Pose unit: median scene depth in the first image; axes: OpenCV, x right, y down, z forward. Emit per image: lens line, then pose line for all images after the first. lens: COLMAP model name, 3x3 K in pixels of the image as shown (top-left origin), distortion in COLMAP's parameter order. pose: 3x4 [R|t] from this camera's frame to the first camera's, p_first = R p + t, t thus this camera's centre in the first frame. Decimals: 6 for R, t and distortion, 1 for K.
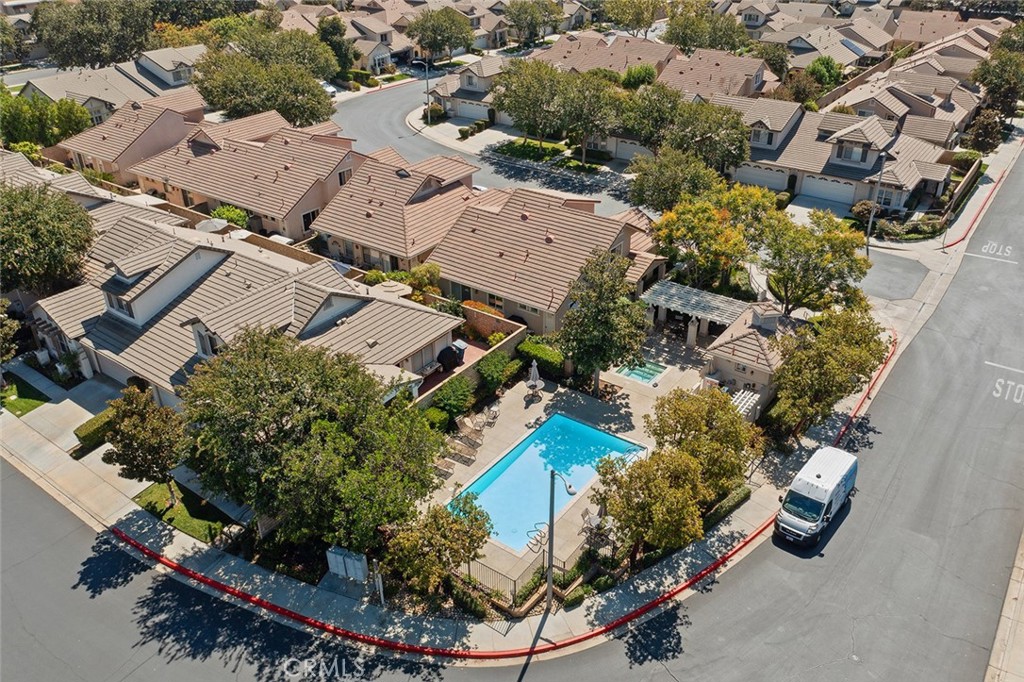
lens RADIAL K [[794.6, 0, 512.0], [0, 794.6, 341.0], [0, 0, 1]] dist [-0.024024, 0.001311]
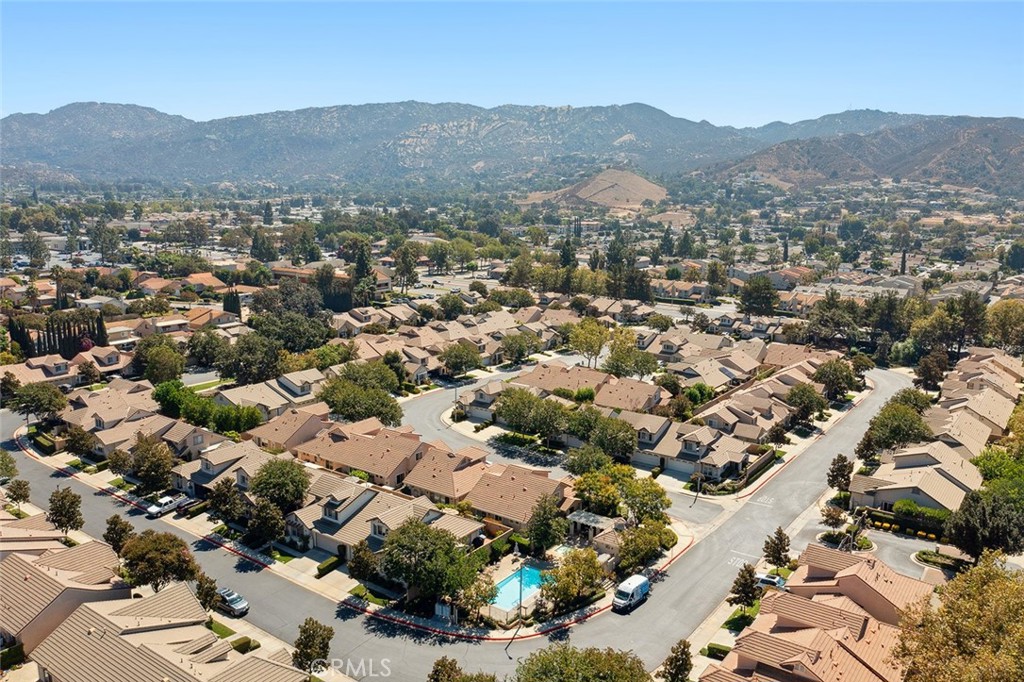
lens RADIAL K [[794.6, 0, 512.0], [0, 794.6, 341.0], [0, 0, 1]] dist [-0.024024, 0.001311]
pose [[0.999766, 0.018891, 0.010535, -0.012534], [-0.014445, 0.945658, -0.324841, 0.144330], [-0.016099, 0.324613, 0.945710, -0.875905]]
